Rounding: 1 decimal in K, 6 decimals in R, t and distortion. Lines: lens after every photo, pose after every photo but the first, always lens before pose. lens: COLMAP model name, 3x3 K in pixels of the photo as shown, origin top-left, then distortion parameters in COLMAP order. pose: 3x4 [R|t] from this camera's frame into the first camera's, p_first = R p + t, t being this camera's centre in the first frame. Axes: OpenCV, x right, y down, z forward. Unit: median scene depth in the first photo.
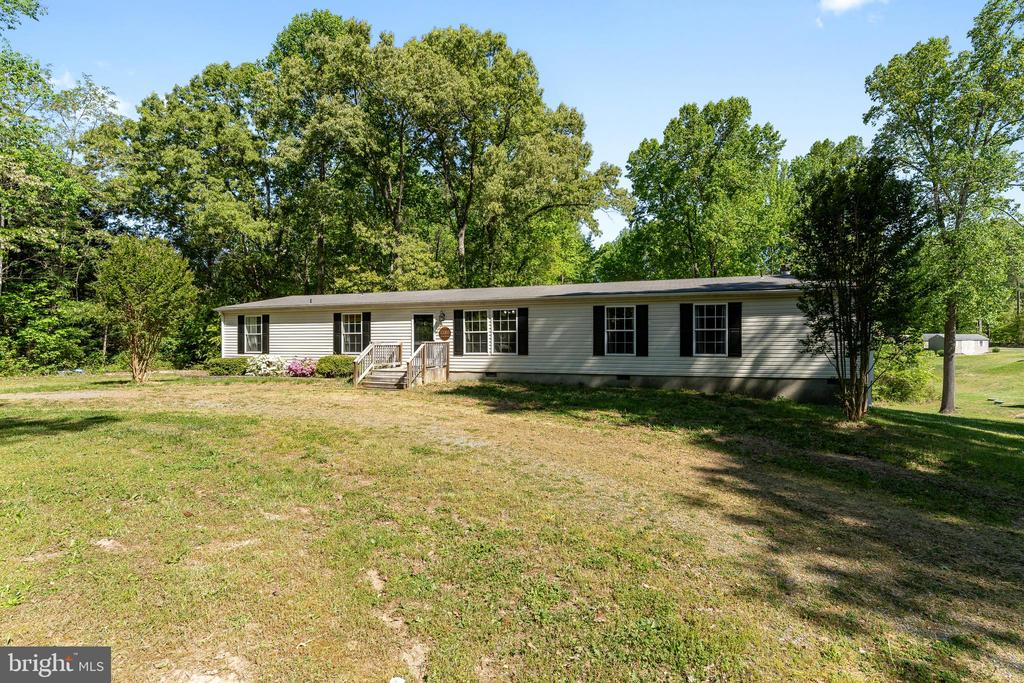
lens RADIAL K [[436.6, 0, 512.0], [0, 436.6, 341.5], [0, 0, 1]] dist [0.000846, 0.000022]
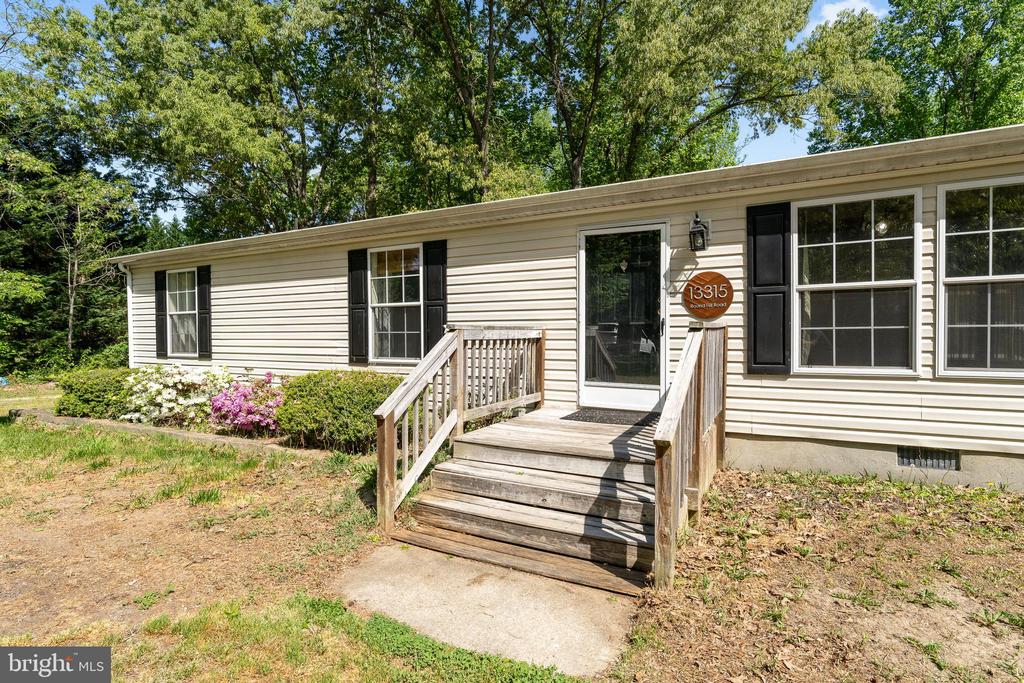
lens RADIAL K [[534.5, 0, 512.0], [0, 534.5, 341.5], [0, 0, 1]] dist [-0.001120, -0.000089]
pose [[0.983280, -0.000086, -0.182100, -0.206988], [0.002835, 0.999886, 0.014832, 0.005166], [0.182078, -0.015100, 0.983168, 0.626503]]
